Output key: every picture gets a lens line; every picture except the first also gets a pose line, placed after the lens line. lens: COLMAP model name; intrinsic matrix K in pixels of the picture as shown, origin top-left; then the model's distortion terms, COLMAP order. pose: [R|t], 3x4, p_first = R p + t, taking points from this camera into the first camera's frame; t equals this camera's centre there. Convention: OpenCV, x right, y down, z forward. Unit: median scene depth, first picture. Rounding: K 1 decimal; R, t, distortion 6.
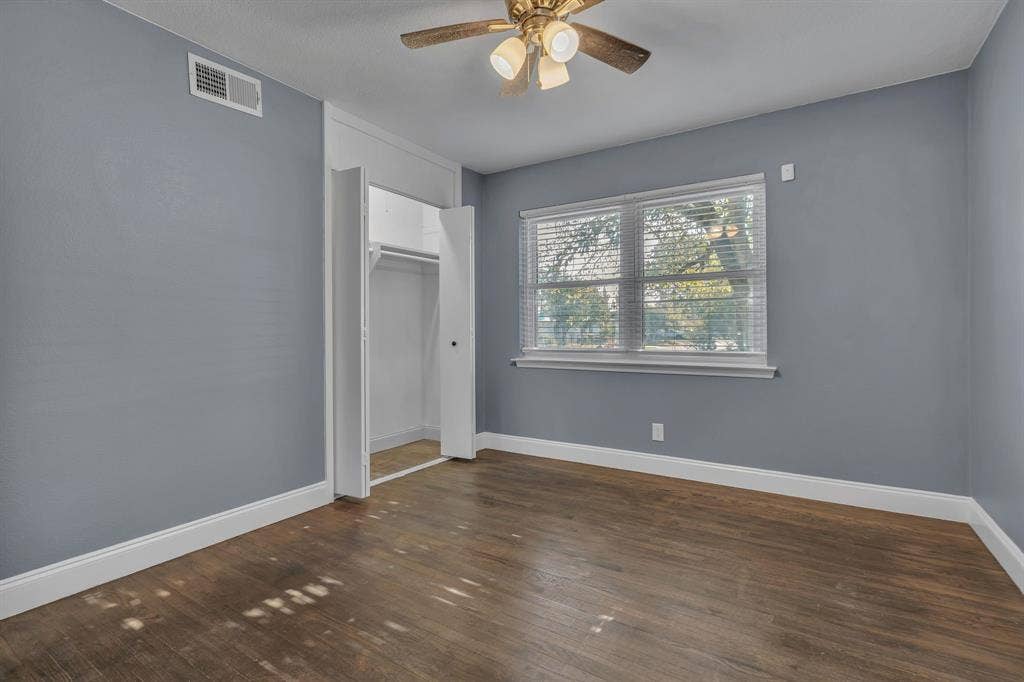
lens RADIAL K [[474.6, 0, 512.0], [0, 474.6, 341.0], [0, 0, 1]] dist [0.002055, 0.000598]
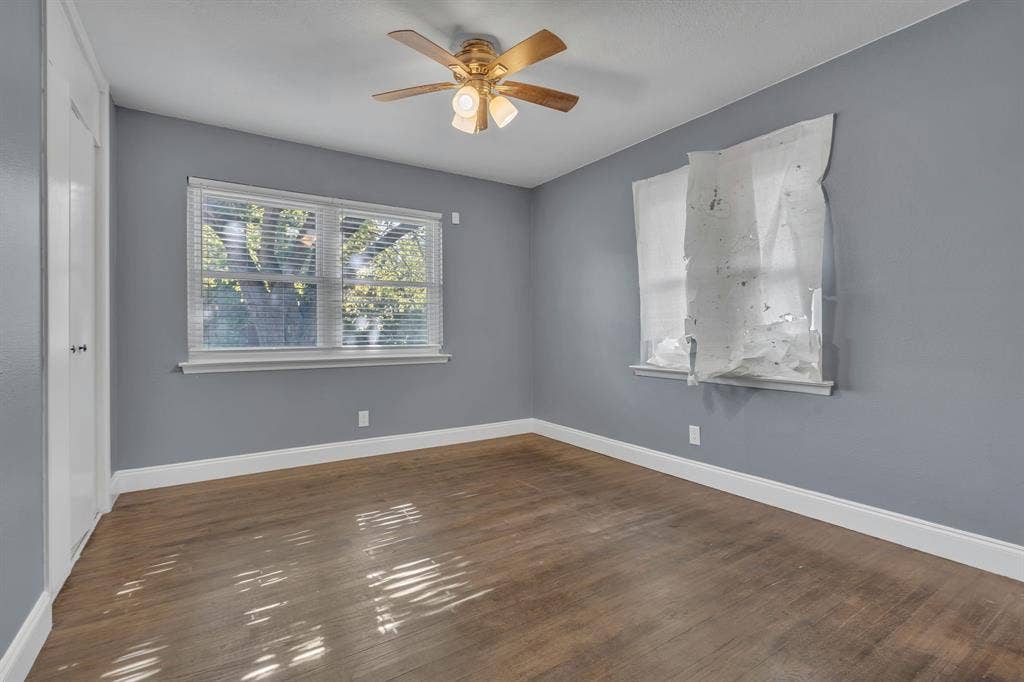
lens RADIAL K [[474.6, 0, 512.0], [0, 474.6, 341.0], [0, 0, 1]] dist [0.002055, 0.000598]
pose [[0.408965, -0.013861, 0.912445, -0.648413], [0.019183, 0.999794, 0.006591, 0.009107], [-0.912348, 0.014808, 0.409147, 0.254328]]
